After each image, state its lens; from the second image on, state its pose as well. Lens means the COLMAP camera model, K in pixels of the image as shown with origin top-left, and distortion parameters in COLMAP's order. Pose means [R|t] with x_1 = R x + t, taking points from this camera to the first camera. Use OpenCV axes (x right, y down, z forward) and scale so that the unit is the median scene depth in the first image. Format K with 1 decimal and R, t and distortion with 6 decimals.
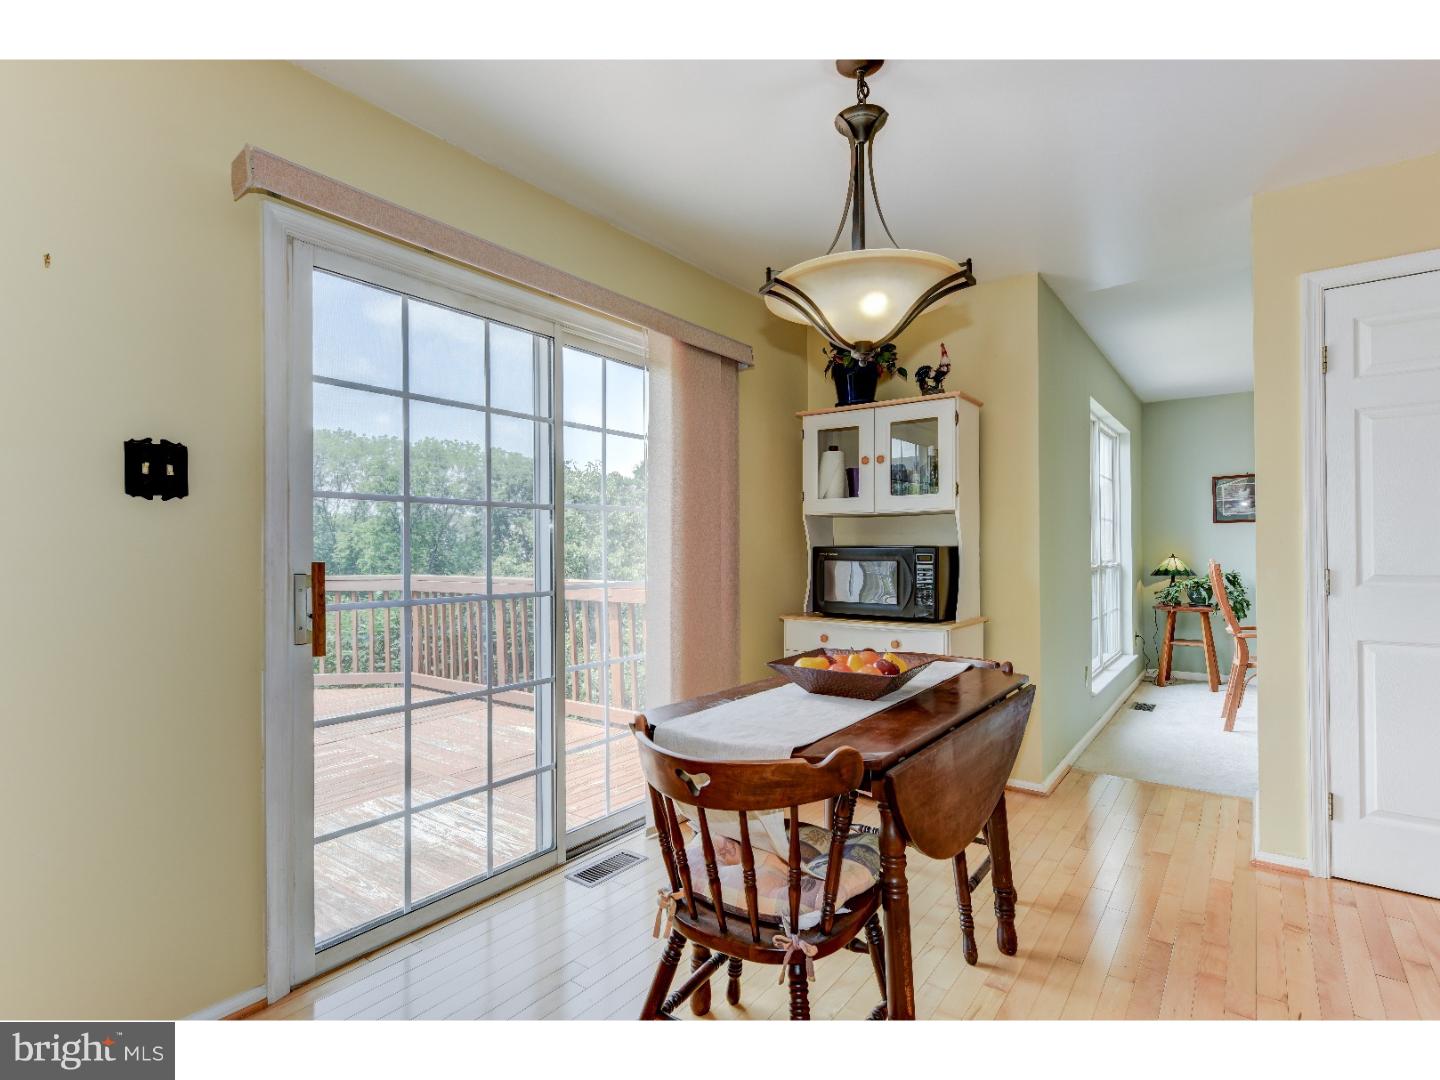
lens RADIAL K [[709.0, 0, 711.8], [0, 709.0, 542.7], [0, 0, 1]] dist [0.002968, 0.001042]
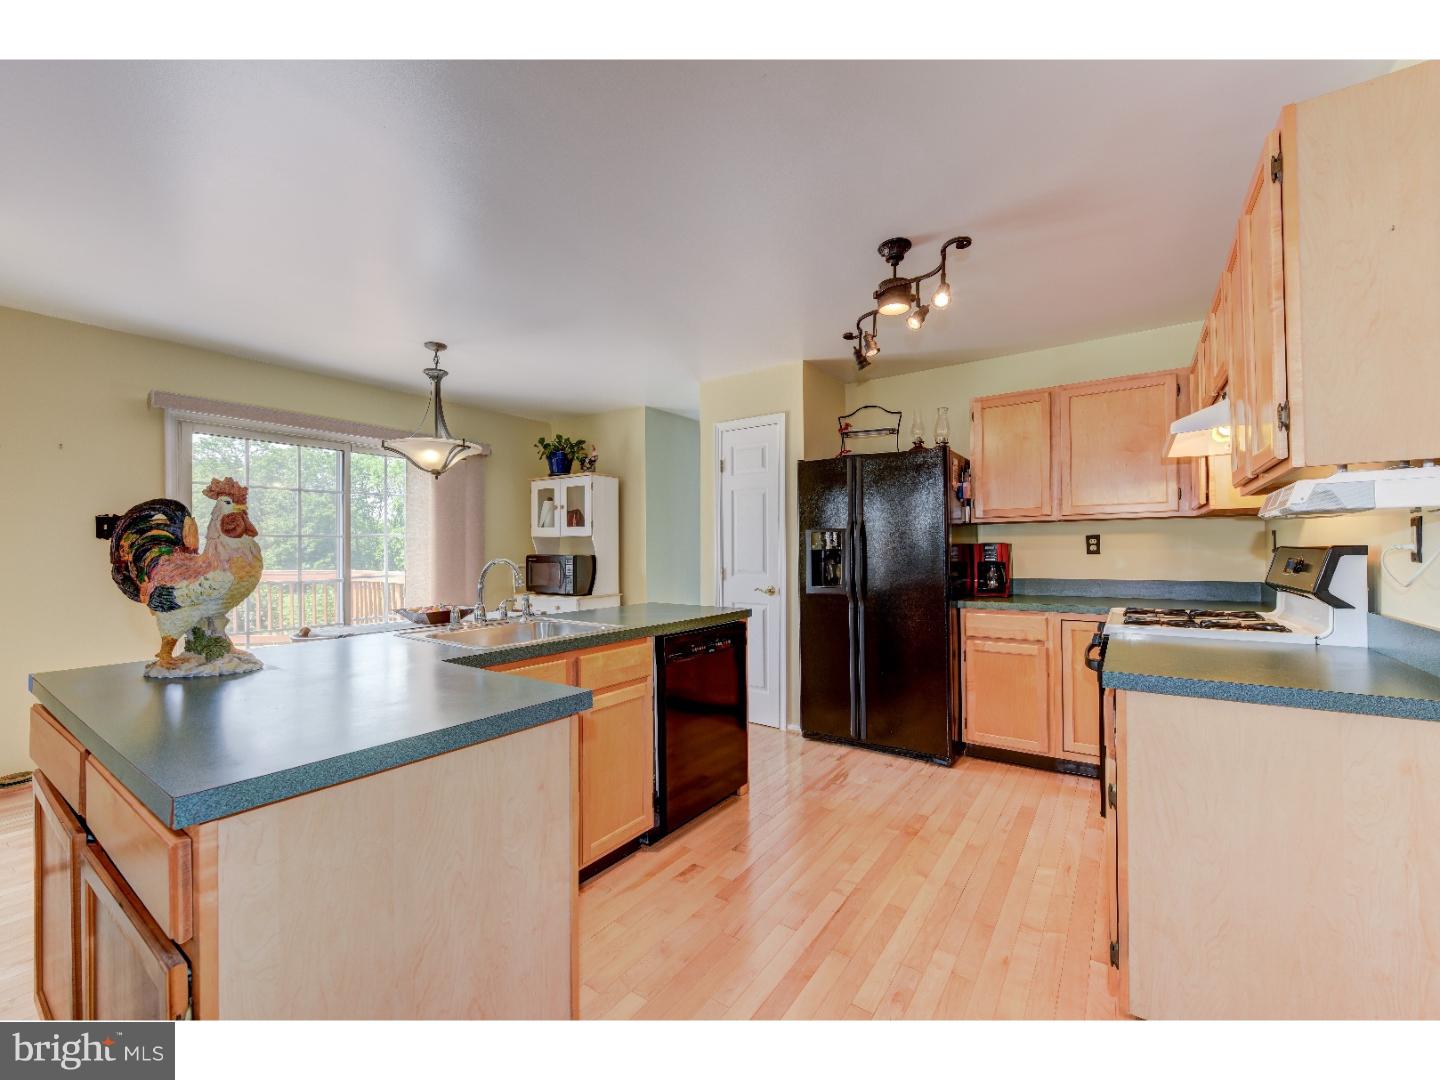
lens RADIAL K [[580.9, 0, 726.3], [0, 580.9, 550.5], [0, 0, 1]] dist [-0.004410, -0.000809]
pose [[0.999431, 0.001652, 0.033674, 0.614698], [-0.002089, 0.999914, 0.012961, -0.026717], [-0.033650, -0.013024, 0.999349, -0.510920]]
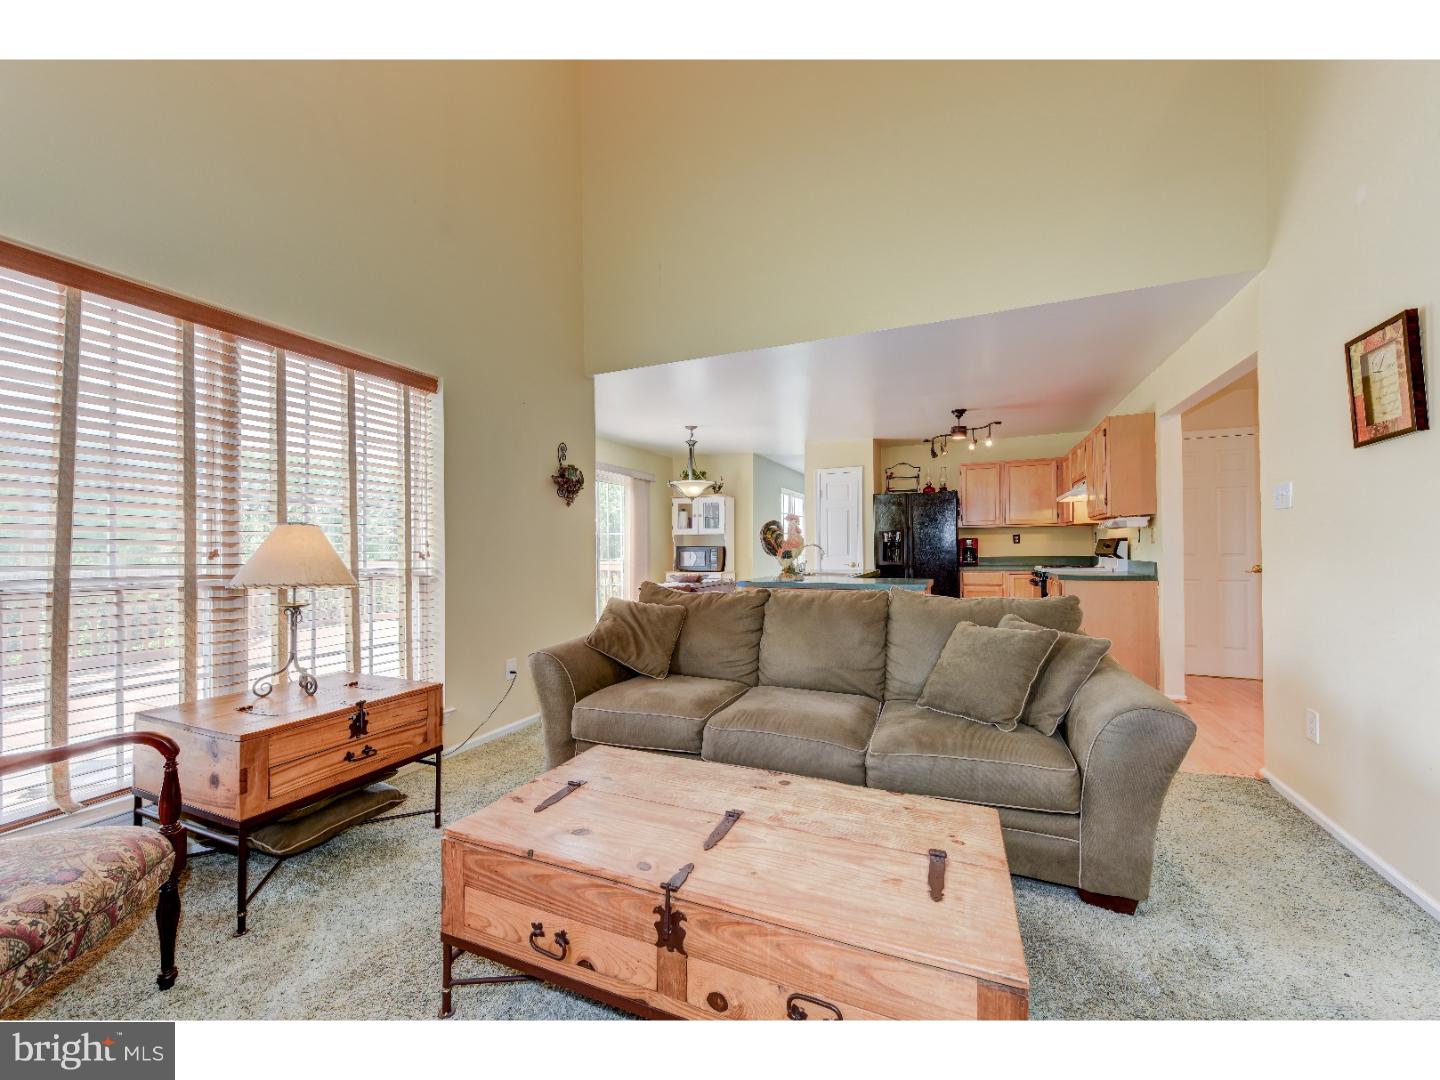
lens RADIAL K [[580.9, 0, 714.5], [0, 580.9, 537.7], [0, 0, 1]] dist [-0.004410, -0.000809]
pose [[0.972767, 0.003985, 0.231752, -0.245466], [-0.002223, 0.999967, -0.007862, -0.011335], [-0.231776, 0.007133, 0.972743, -1.281336]]
